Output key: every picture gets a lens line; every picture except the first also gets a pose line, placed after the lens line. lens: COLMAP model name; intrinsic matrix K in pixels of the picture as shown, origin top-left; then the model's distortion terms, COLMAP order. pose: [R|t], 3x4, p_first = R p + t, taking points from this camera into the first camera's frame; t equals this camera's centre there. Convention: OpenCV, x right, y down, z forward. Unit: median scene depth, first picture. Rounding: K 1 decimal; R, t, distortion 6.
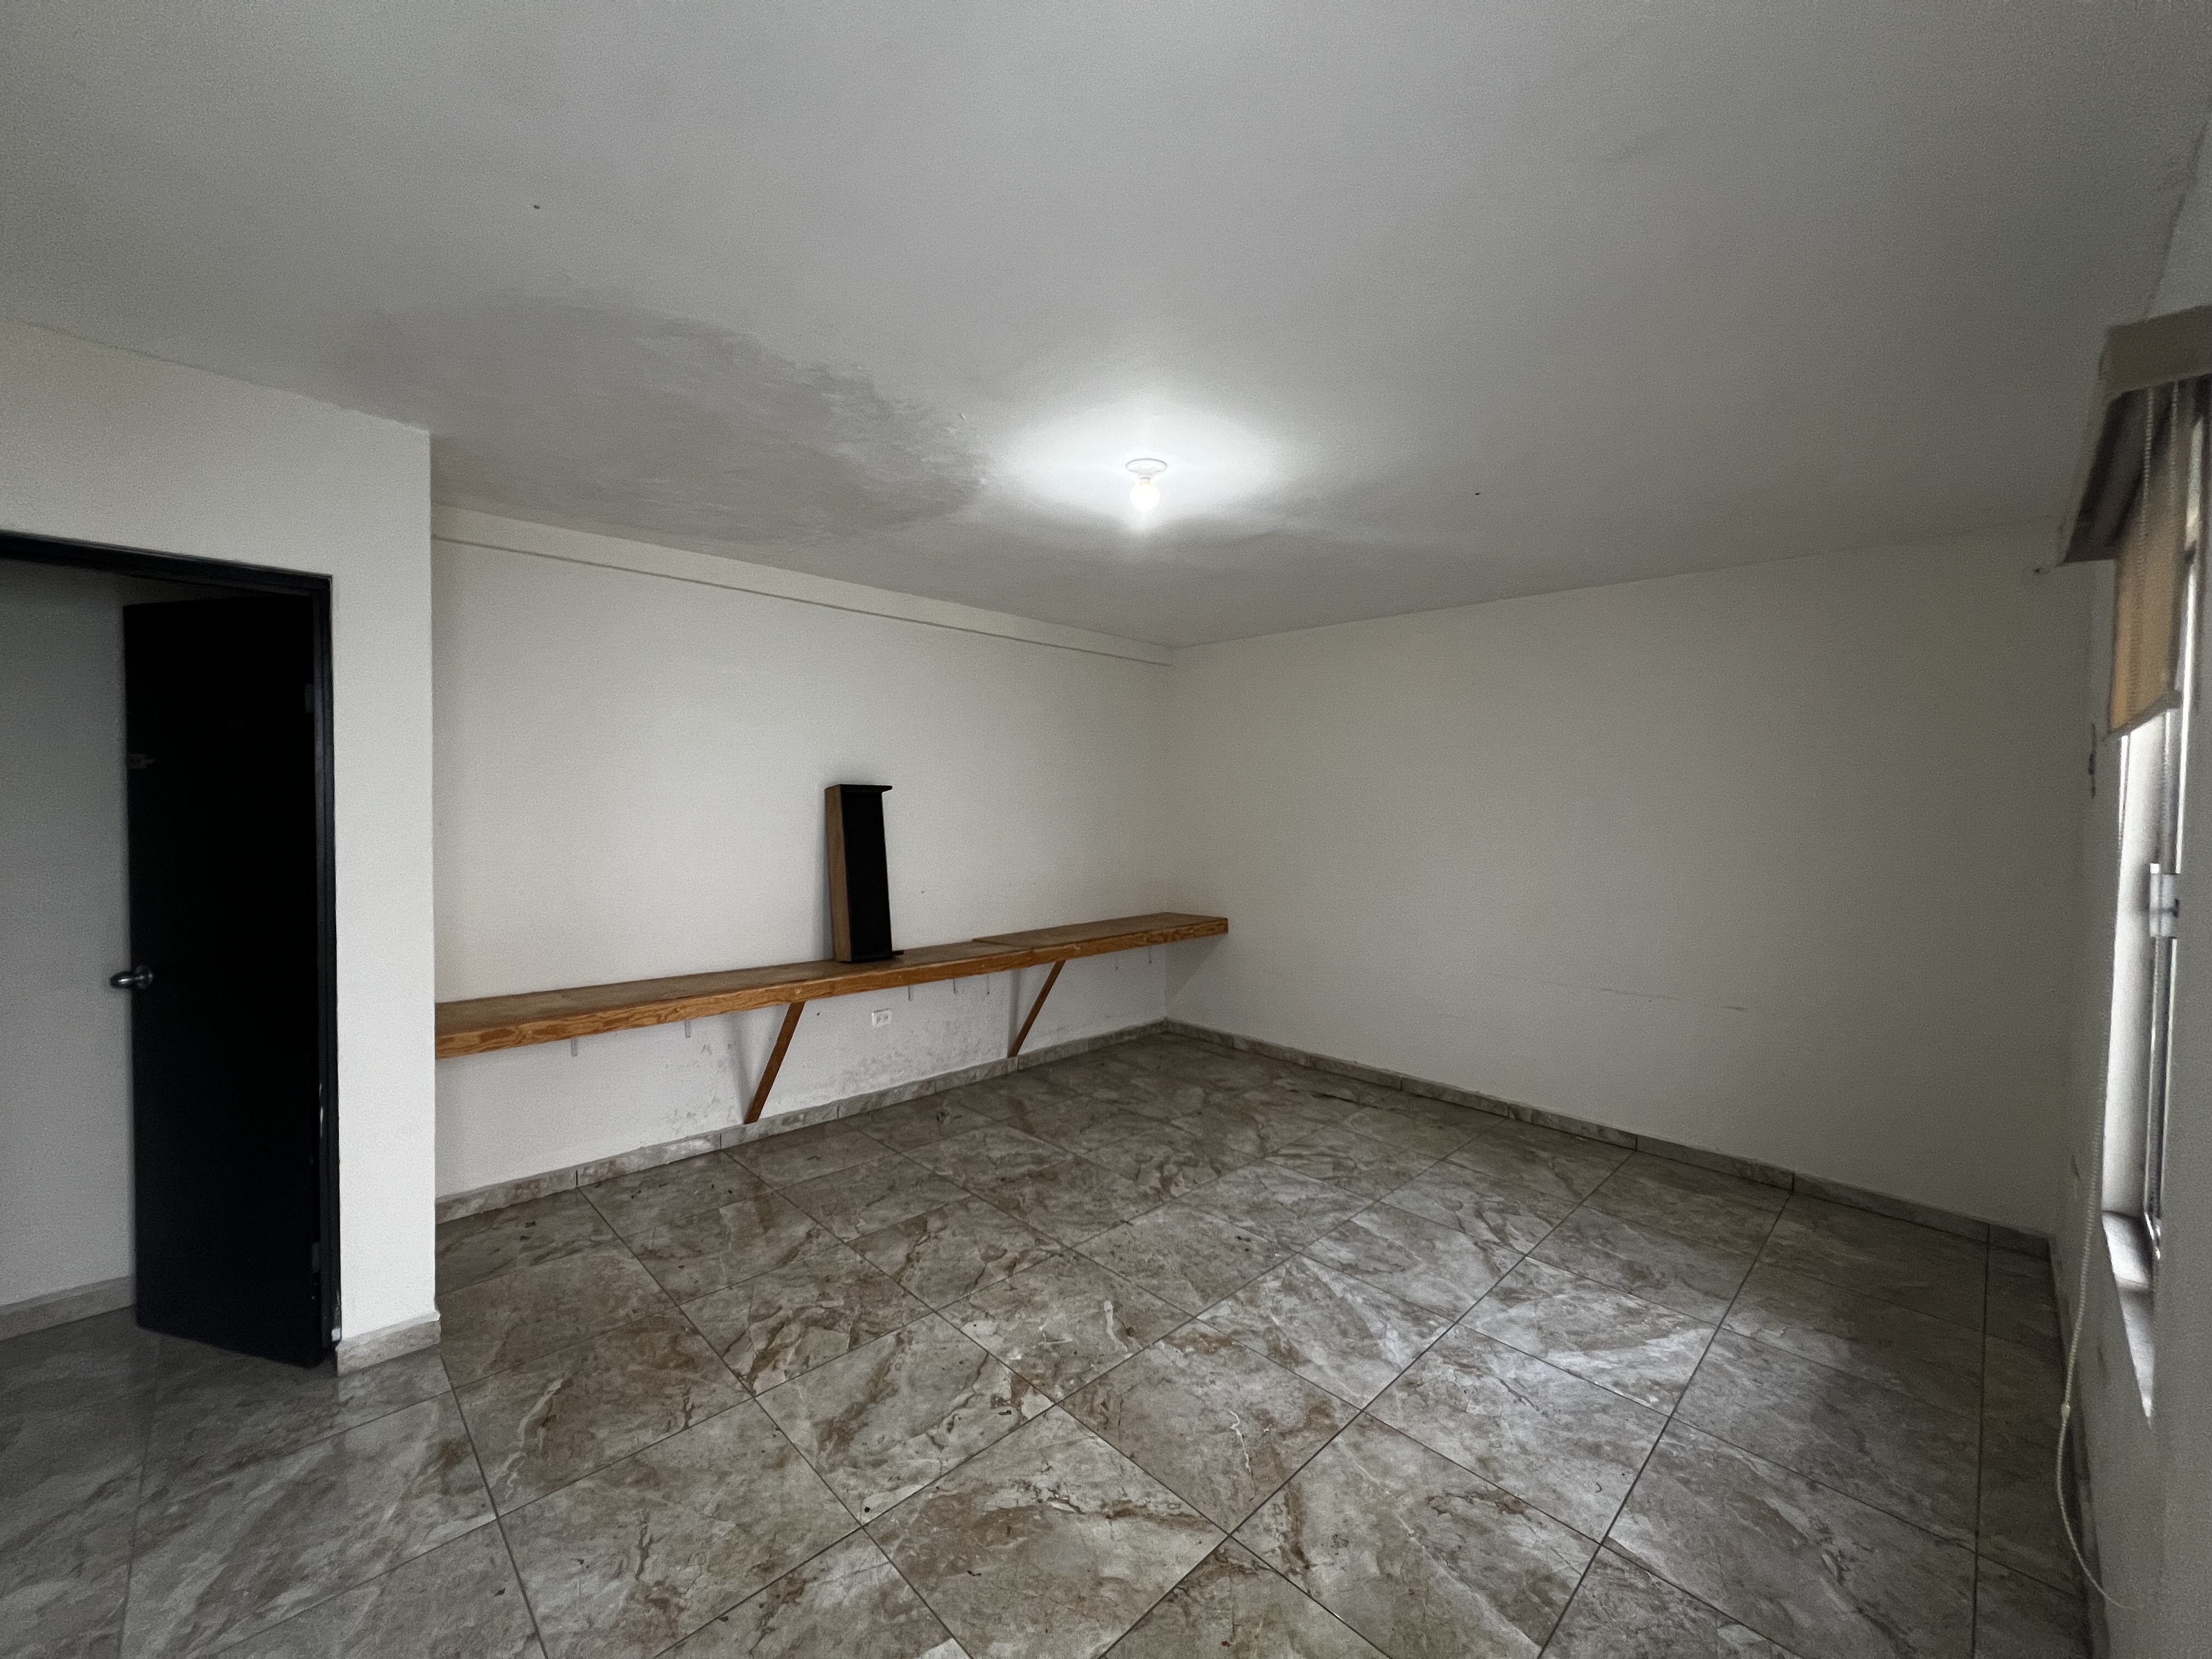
lens RADIAL K [[884.7, 0, 1099.8], [0, 884.7, 823.1], [0, 0, 1]] dist [-0.001126, -0.000041]
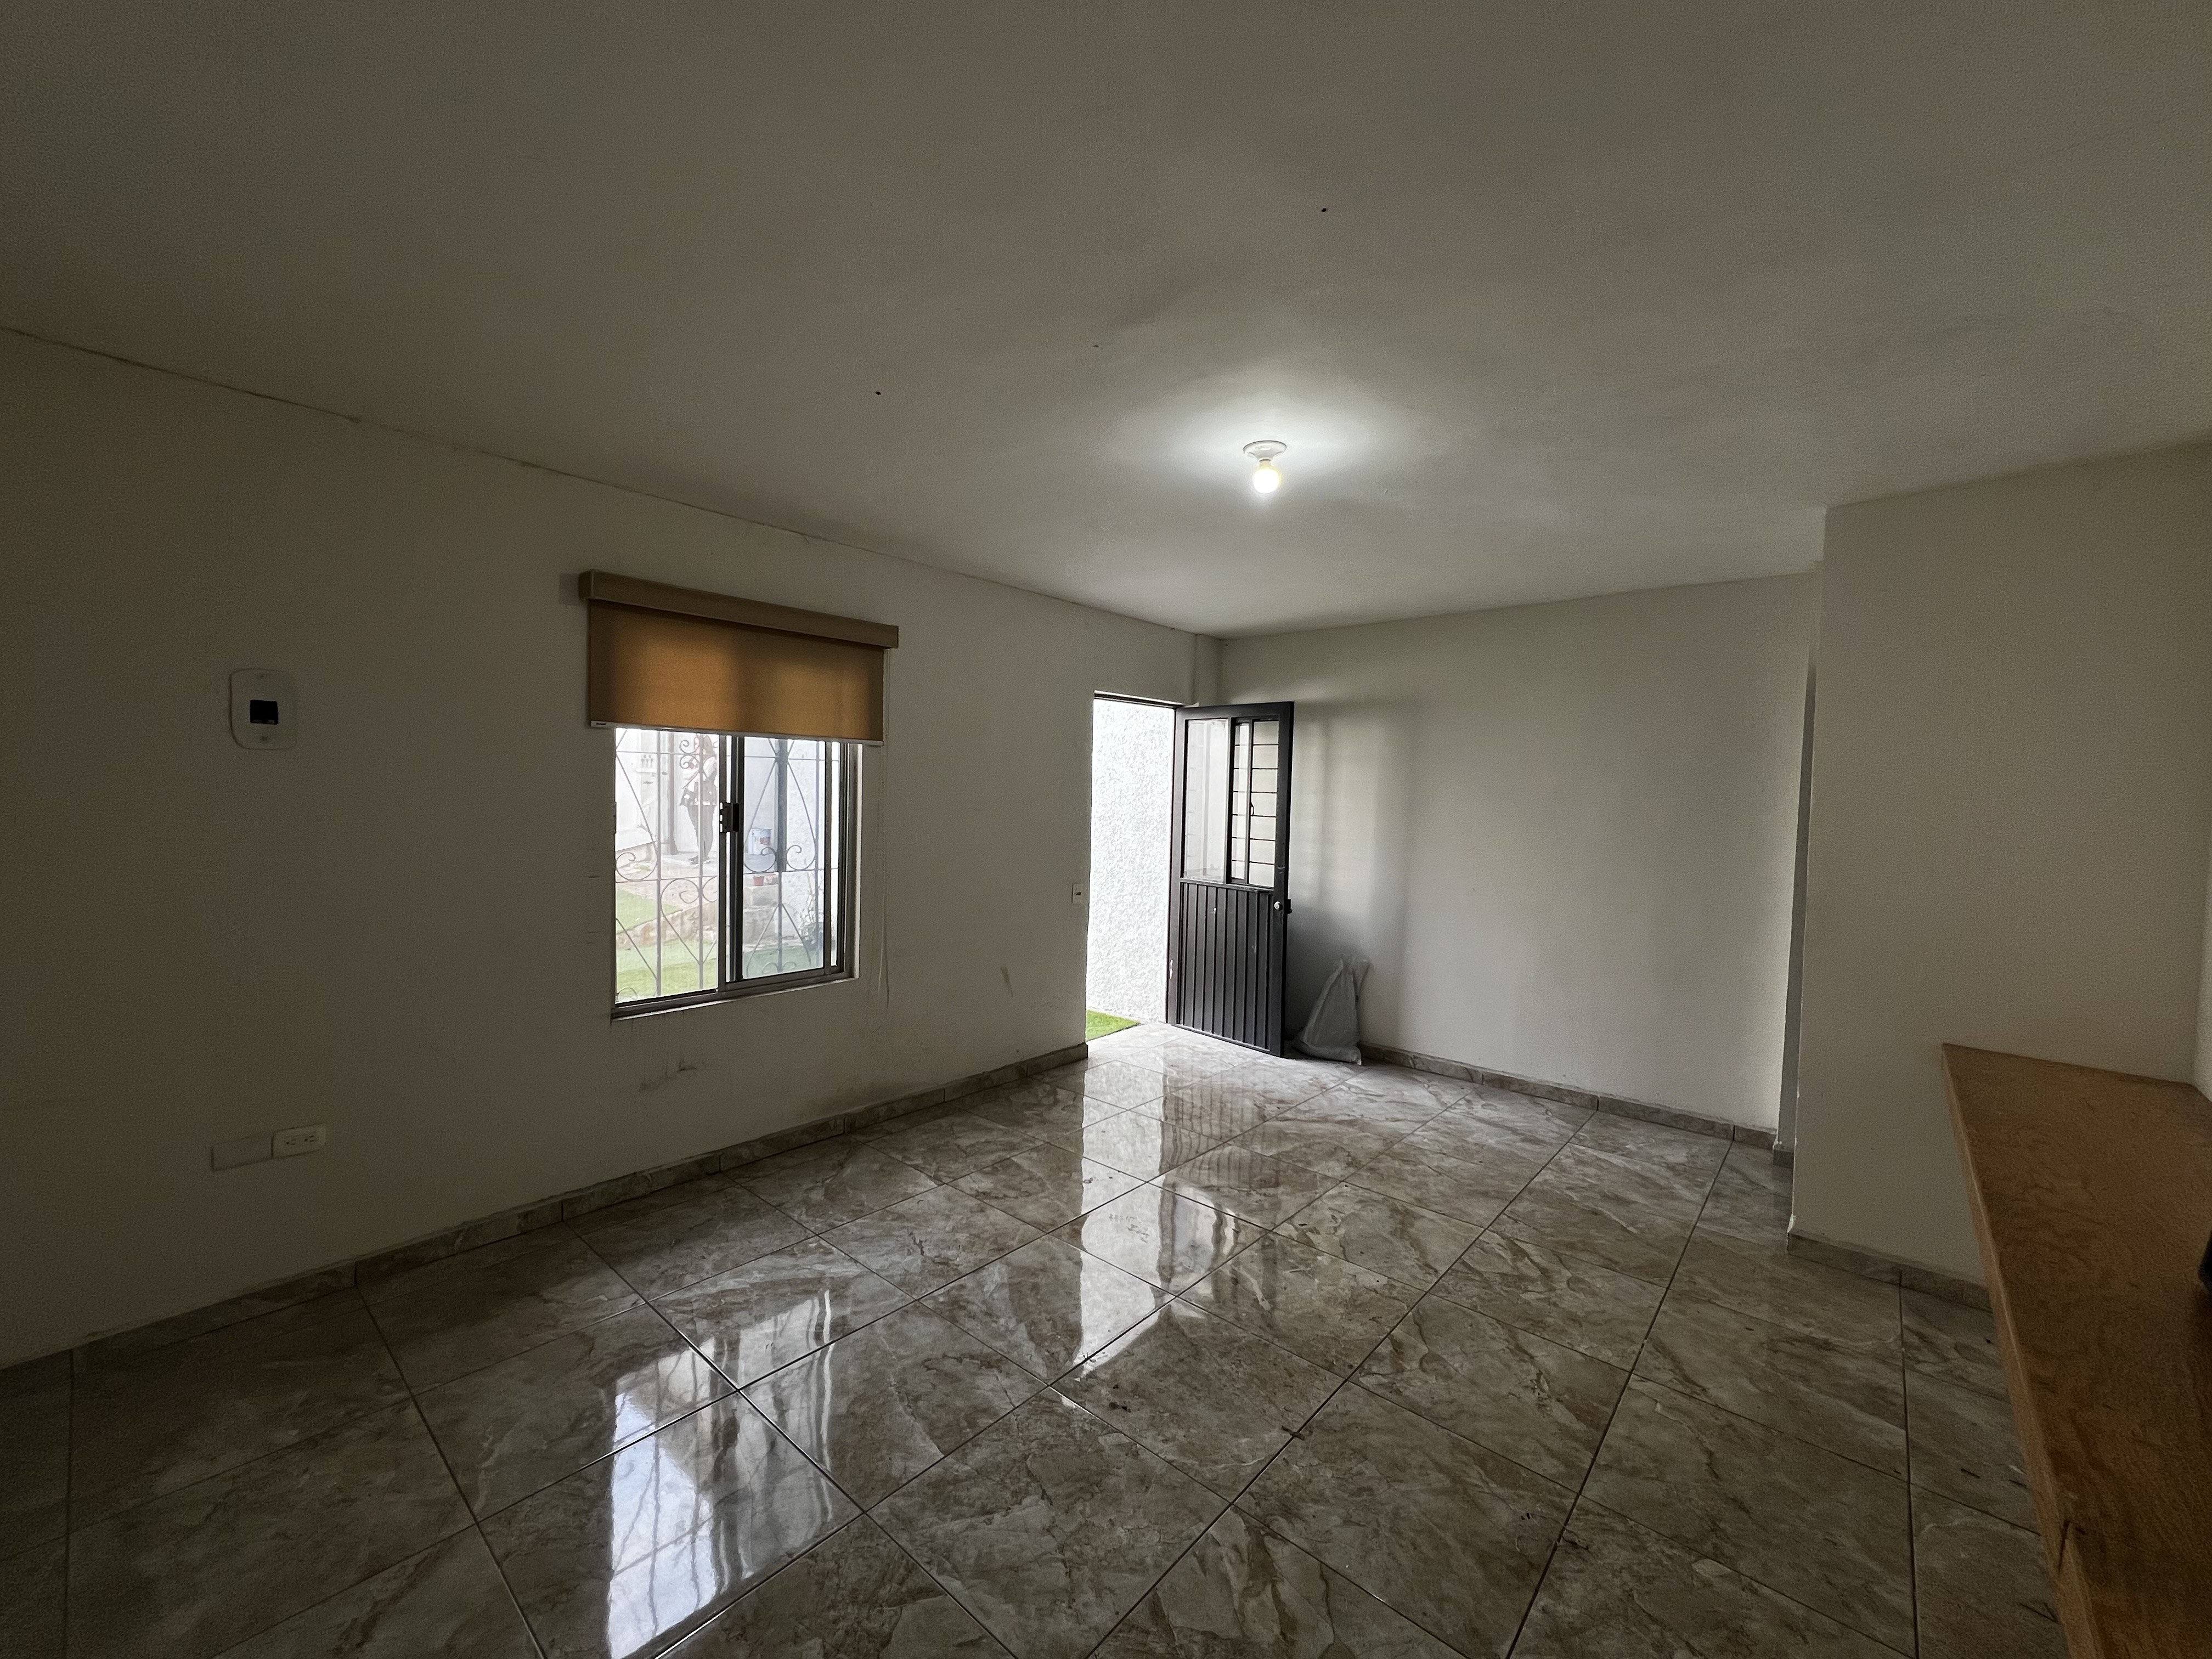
lens RADIAL K [[886.6, 0, 1100.0], [0, 886.6, 822.3], [0, 0, 1]] dist [-0.002381, 0.000559]
pose [[-0.996413, -0.034753, -0.077155, 0.288036], [-0.040229, 0.996694, 0.070590, -0.050112], [0.074447, 0.073440, -0.994517, 1.932182]]
